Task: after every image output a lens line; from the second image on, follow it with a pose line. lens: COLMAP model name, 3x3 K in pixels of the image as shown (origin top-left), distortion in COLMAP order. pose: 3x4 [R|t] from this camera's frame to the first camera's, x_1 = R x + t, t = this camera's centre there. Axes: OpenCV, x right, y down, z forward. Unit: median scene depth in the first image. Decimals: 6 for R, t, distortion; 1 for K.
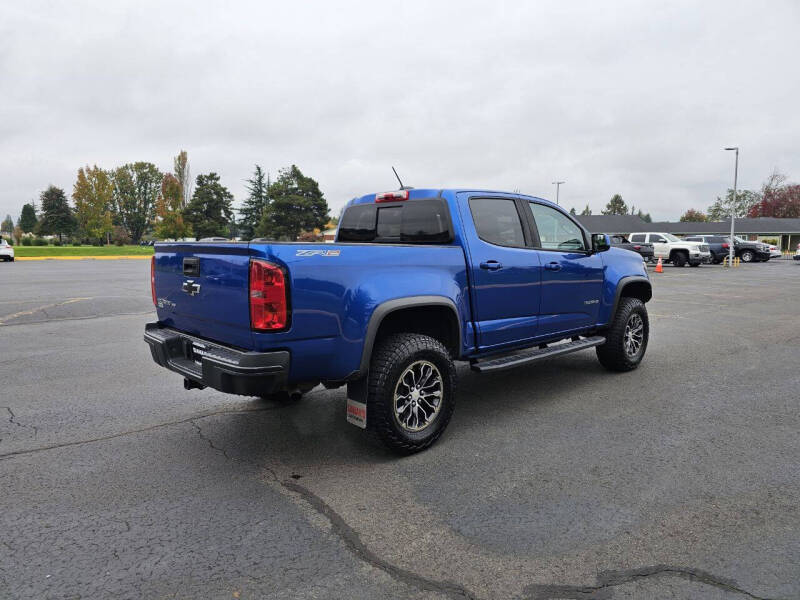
lens RADIAL K [[532.7, 0, 398.7], [0, 532.7, 297.2], [0, 0, 1]] dist [0.058280, -0.052006]
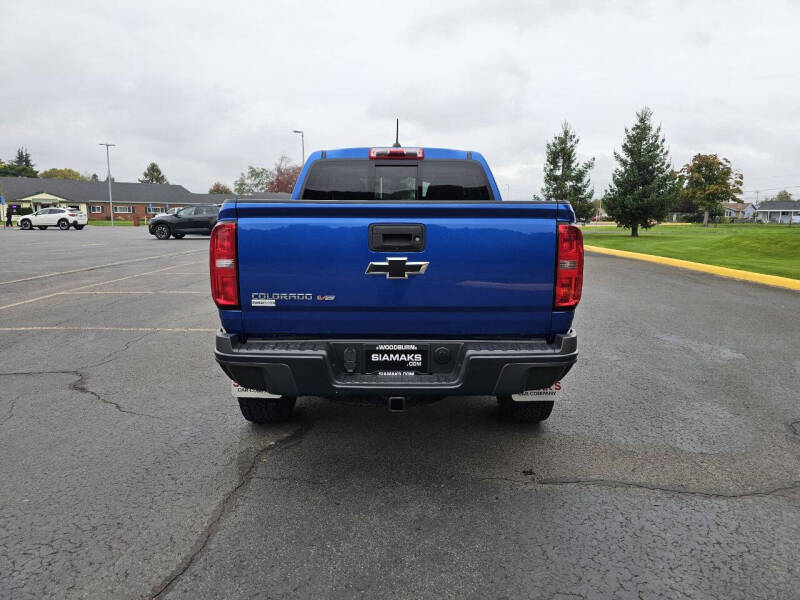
lens RADIAL K [[532.7, 0, 398.7], [0, 532.7, 297.2], [0, 0, 1]] dist [0.058280, -0.052006]
pose [[0.677358, -0.110513, 0.727305, -0.108831], [0.071529, 0.993861, 0.084399, -0.004612], [-0.732168, -0.005146, 0.681105, 0.064789]]
